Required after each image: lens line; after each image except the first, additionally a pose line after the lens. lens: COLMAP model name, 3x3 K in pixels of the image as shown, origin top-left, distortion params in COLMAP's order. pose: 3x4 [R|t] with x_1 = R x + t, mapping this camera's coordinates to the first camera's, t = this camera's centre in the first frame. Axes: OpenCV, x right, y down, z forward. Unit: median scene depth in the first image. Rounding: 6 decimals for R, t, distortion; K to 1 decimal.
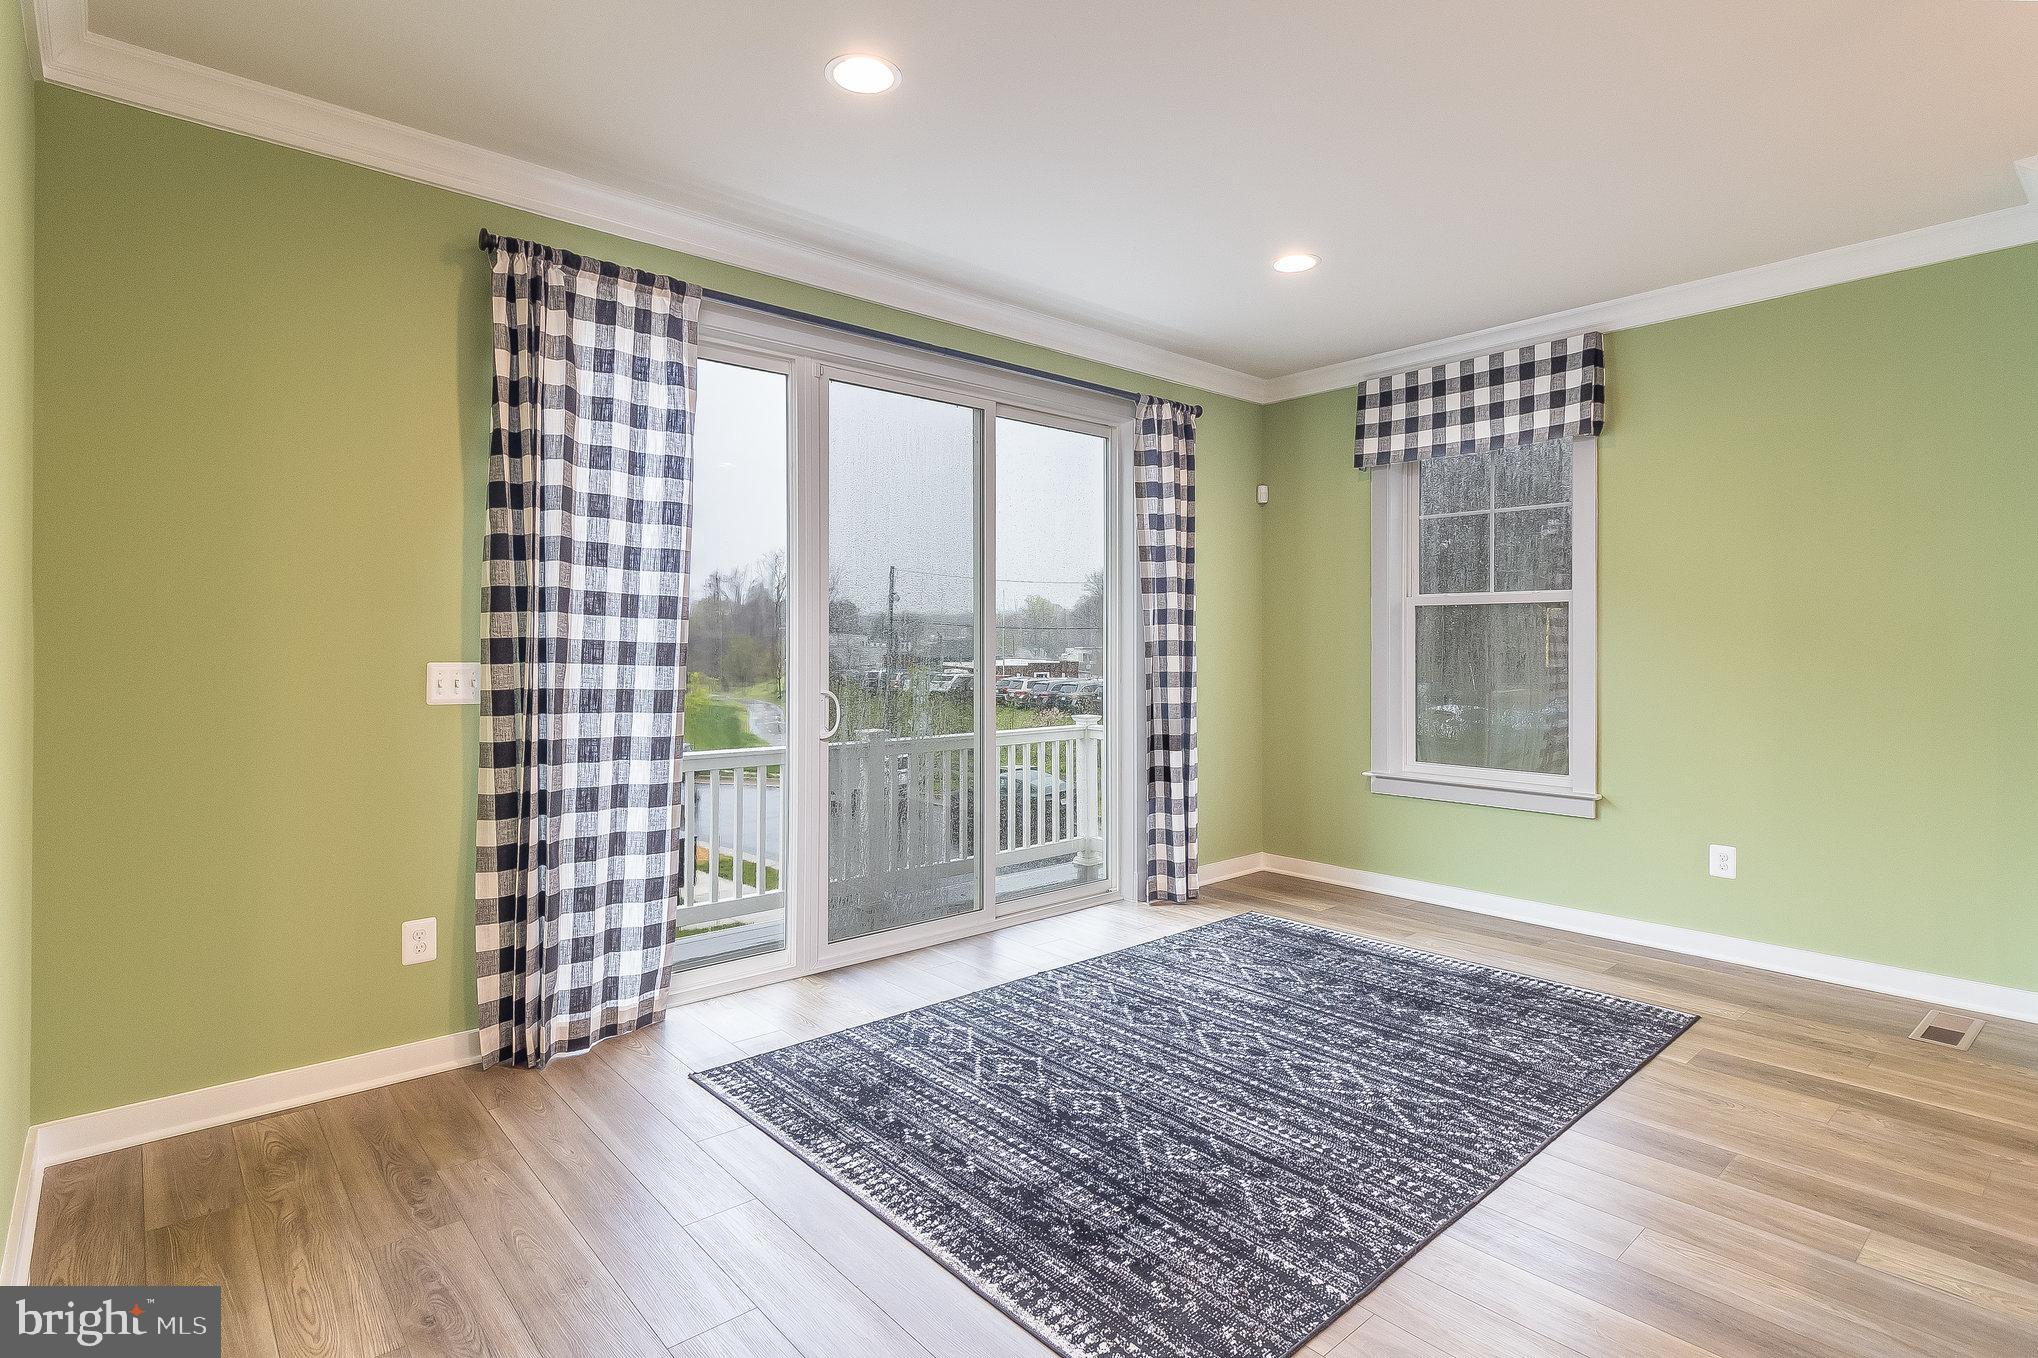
lens RADIAL K [[1018.4, 0, 985.3], [0, 1018.4, 635.4], [0, 0, 1]] dist [0.004935, -0.003470]
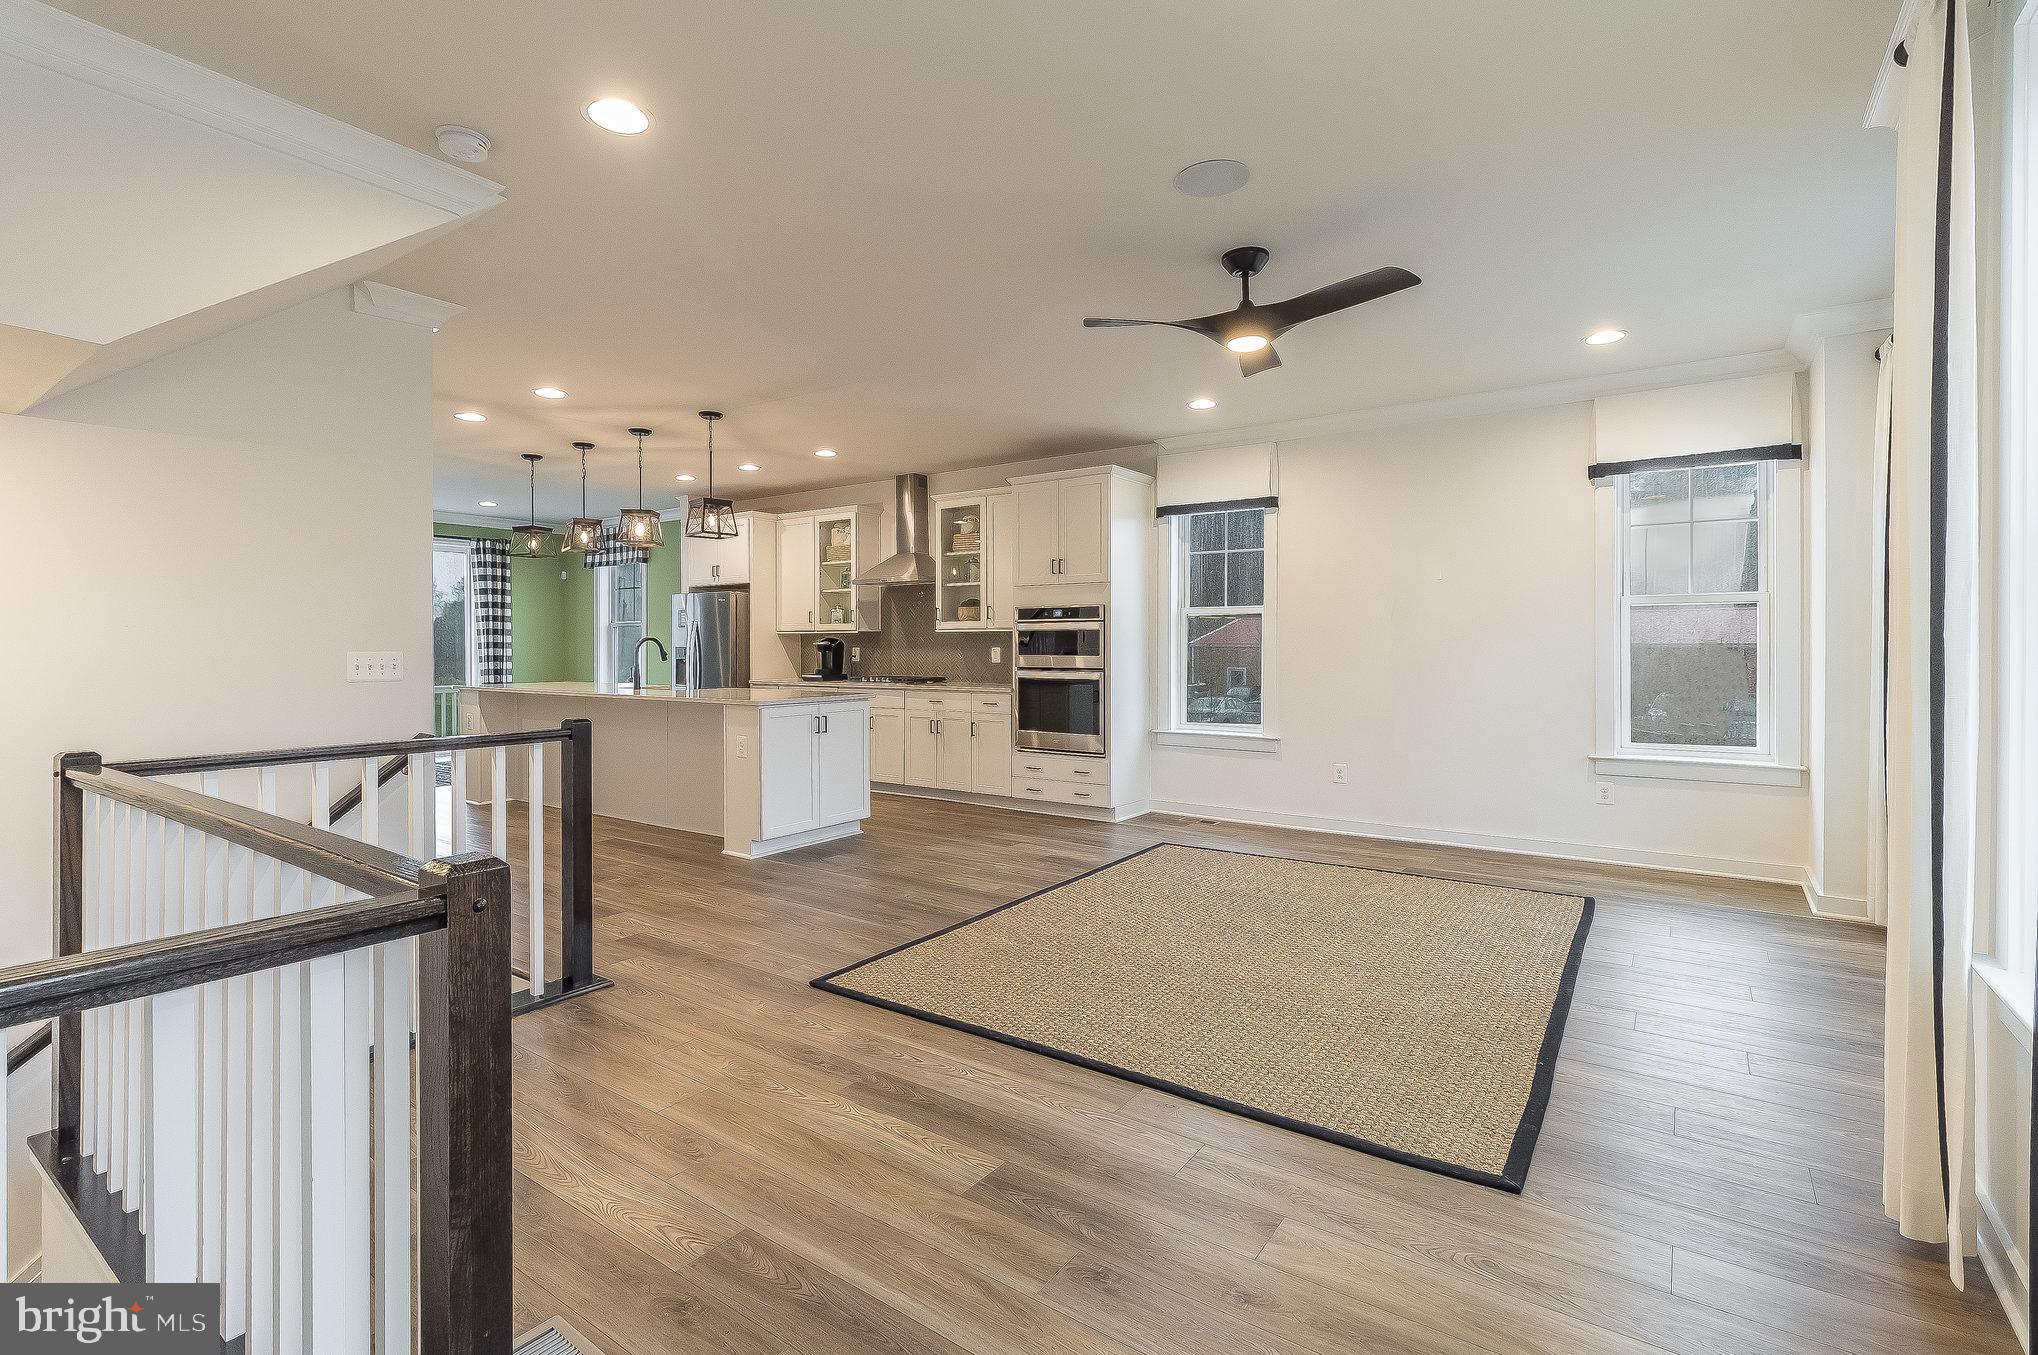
lens RADIAL K [[942.0, 0, 1001.1], [0, 942.0, 643.9], [0, 0, 1]] dist [0.001119, 0.001943]
pose [[0.971430, -0.005219, 0.237271, 1.261486], [0.002819, 0.999941, 0.010453, -0.013399], [-0.237311, -0.009485, 0.971387, -2.174578]]
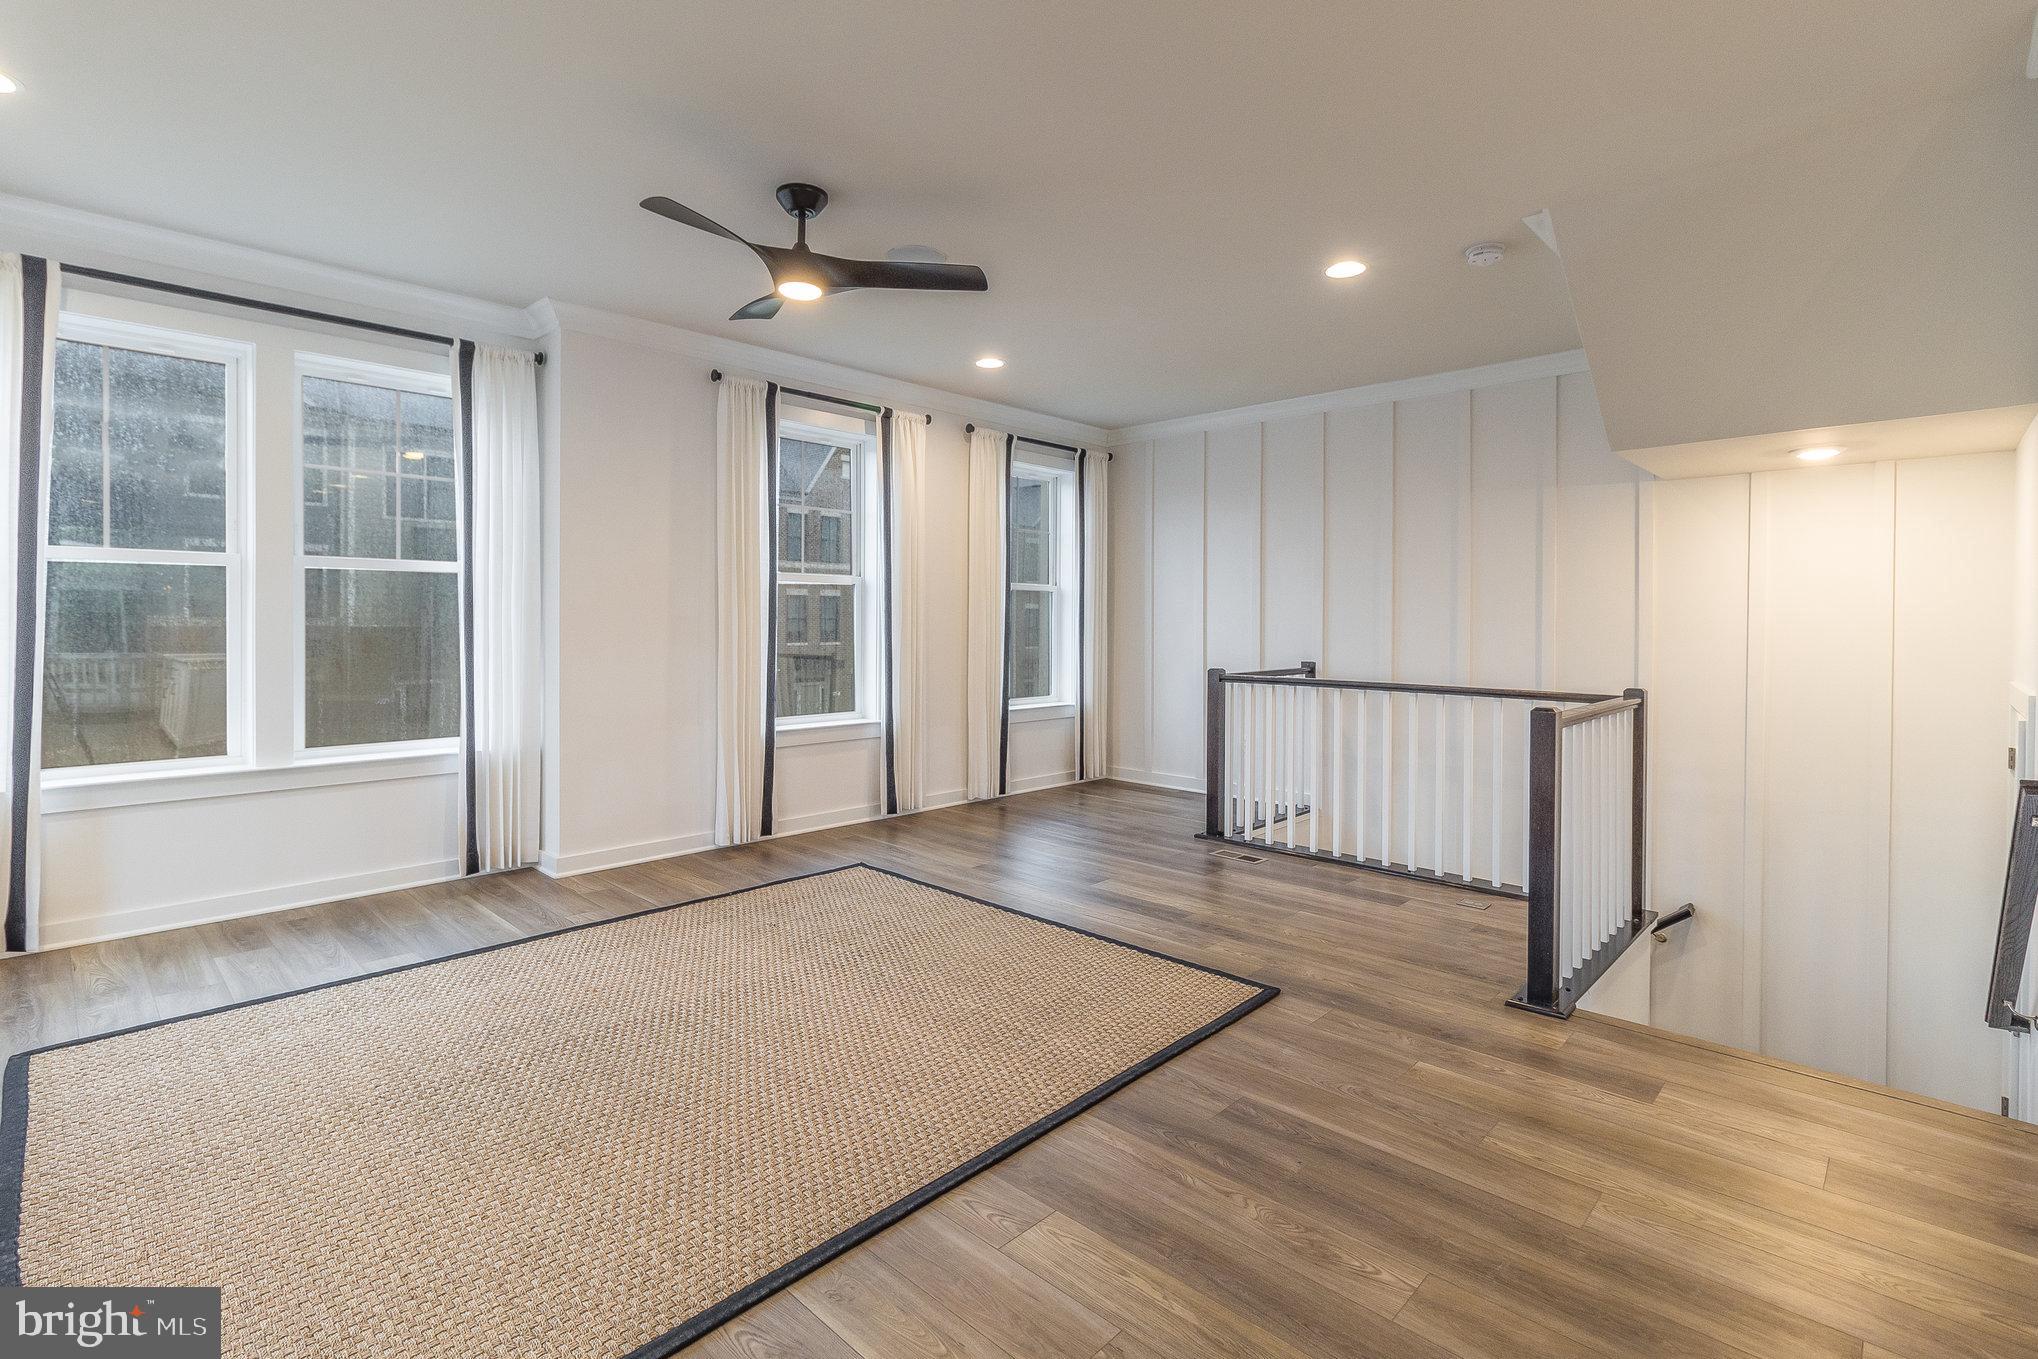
lens RADIAL K [[942.0, 0, 1000.8], [0, 942.0, 629.7], [0, 0, 1]] dist [0.001119, 0.001943]
pose [[-0.995872, -0.009148, -0.090302, 1.688013], [-0.008782, 0.999952, -0.004456, 0.010787], [0.090338, -0.003644, -0.995904, -0.122423]]
